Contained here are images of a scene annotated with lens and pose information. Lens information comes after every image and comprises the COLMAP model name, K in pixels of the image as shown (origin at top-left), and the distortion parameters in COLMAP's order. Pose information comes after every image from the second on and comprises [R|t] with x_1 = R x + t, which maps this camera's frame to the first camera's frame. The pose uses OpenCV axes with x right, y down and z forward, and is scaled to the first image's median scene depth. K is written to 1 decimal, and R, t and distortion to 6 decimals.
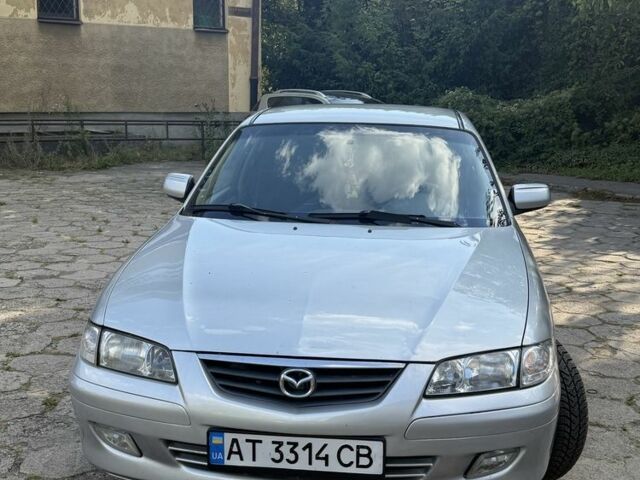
lens RADIAL K [[830.5, 0, 320.0], [0, 830.5, 240.0], [0, 0, 1]] dist [0.246770, -0.618786]
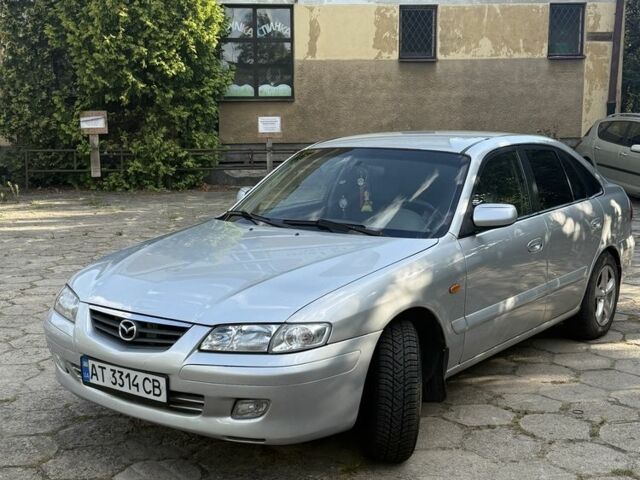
lens RADIAL K [[830.5, 0, 320.0], [0, 830.5, 240.0], [0, 0, 1]] dist [0.246770, -0.618786]
pose [[0.864342, 0.055074, -0.499880, 0.150309], [-0.071105, 0.997383, -0.013062, 0.002473], [0.497853, 0.046834, 0.865996, -0.010721]]
